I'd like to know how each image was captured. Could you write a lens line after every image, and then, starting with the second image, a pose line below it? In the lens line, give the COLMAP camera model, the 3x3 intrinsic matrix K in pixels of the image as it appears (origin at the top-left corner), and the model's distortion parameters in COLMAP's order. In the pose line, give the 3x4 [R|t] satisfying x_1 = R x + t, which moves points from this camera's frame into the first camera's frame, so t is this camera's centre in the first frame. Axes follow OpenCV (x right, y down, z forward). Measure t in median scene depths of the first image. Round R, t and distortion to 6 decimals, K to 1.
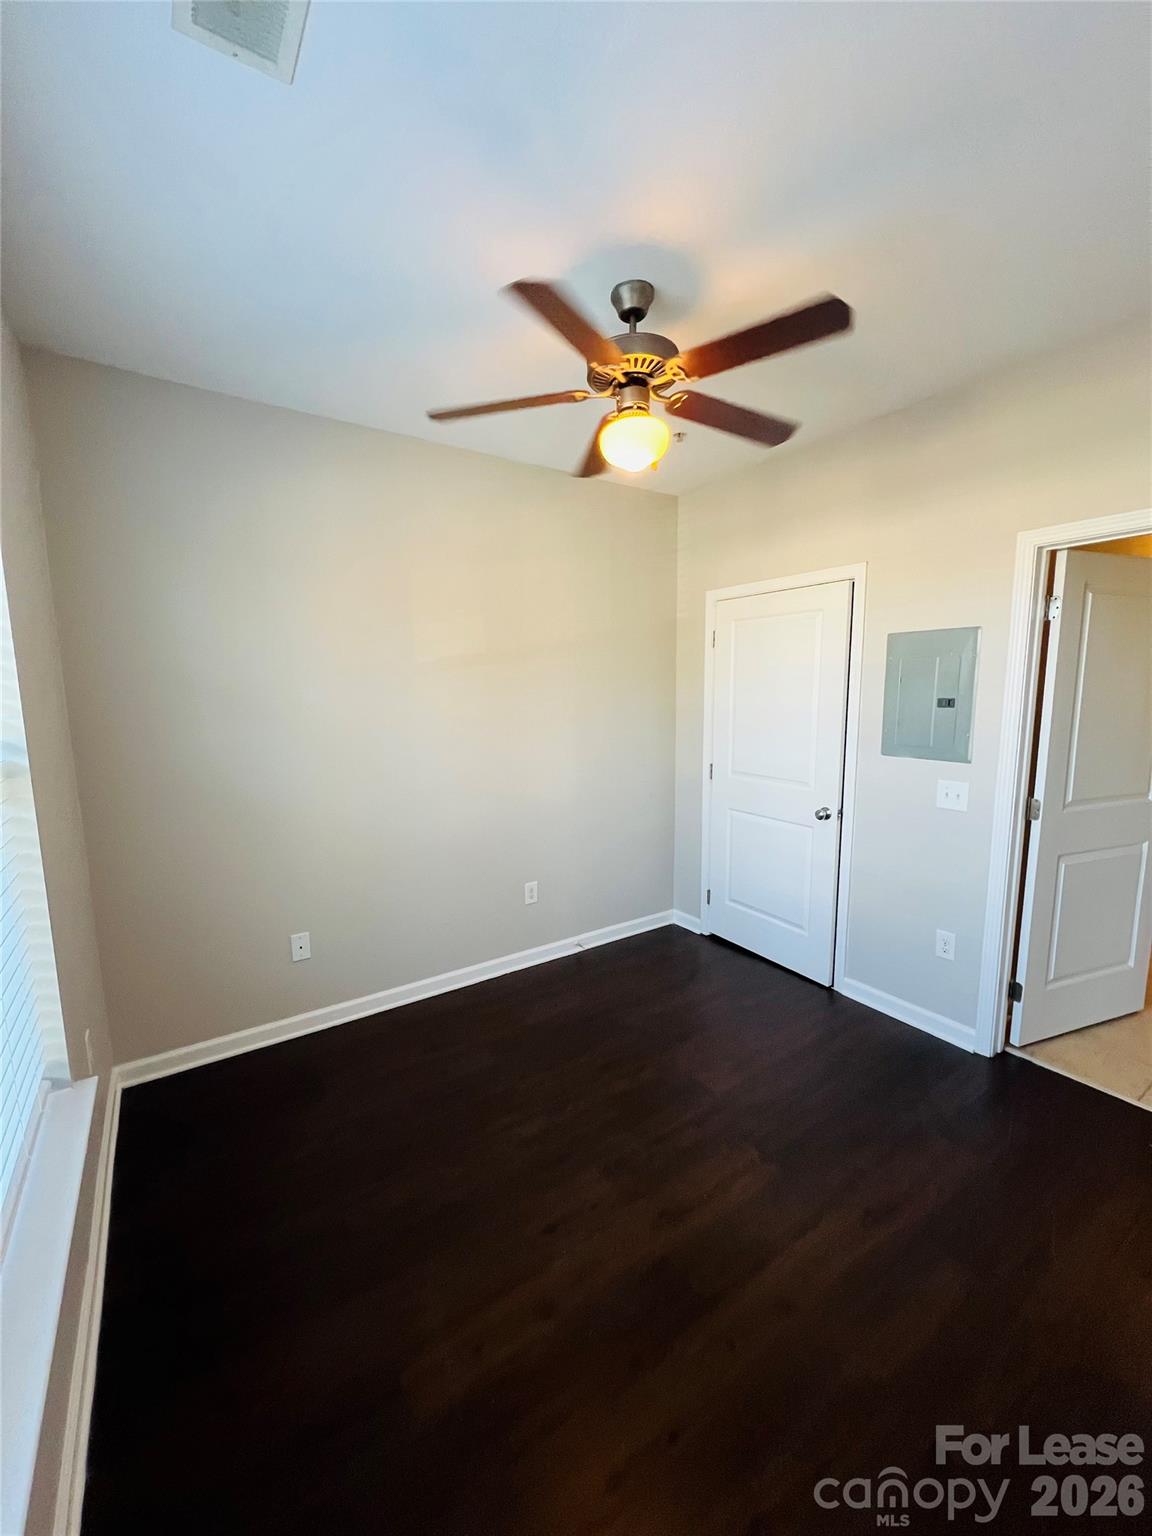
lens RADIAL K [[612.5, 0, 576.0], [0, 612.5, 768.0], [0, 0, 1]] dist [0.000233, 0.000129]
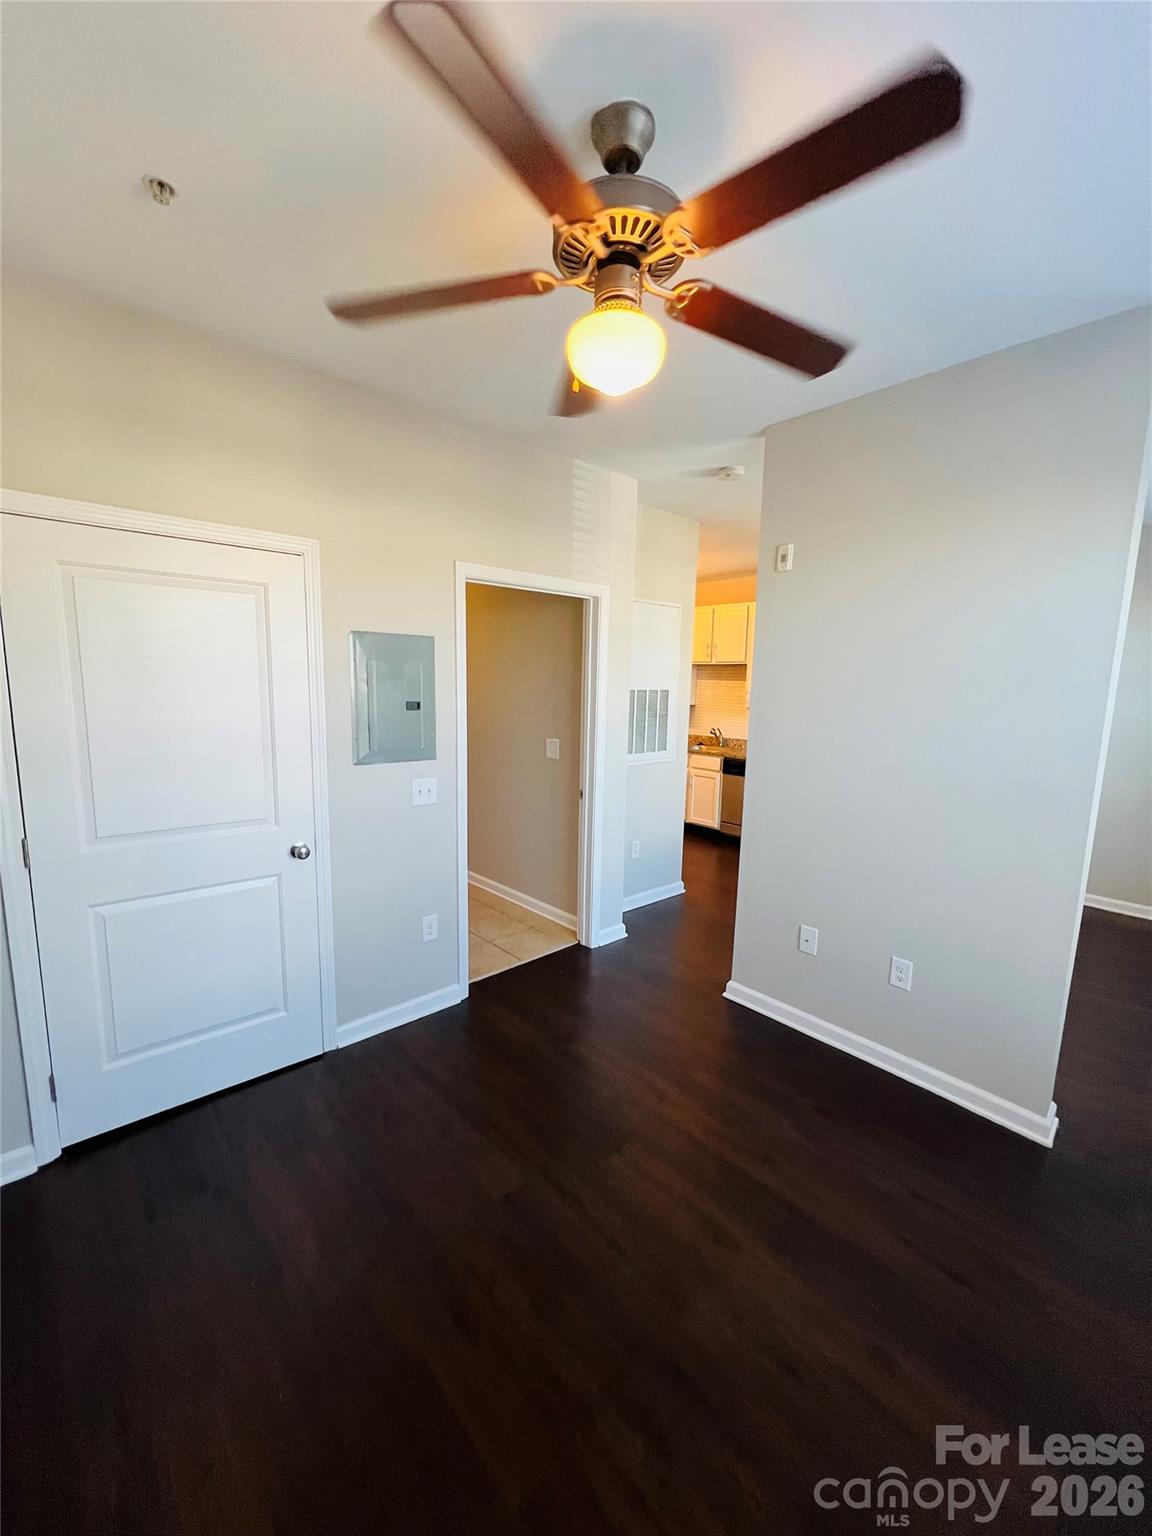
lens RADIAL K [[605.6, 0, 572.5], [0, 605.6, 774.5], [0, 0, 1]] dist [0.000360, 0.000130]
pose [[-0.141924, -0.137285, 0.980311, -0.464910], [0.115052, 0.981336, 0.154085, -0.119479], [-0.983169, 0.134655, -0.123480, 0.877319]]
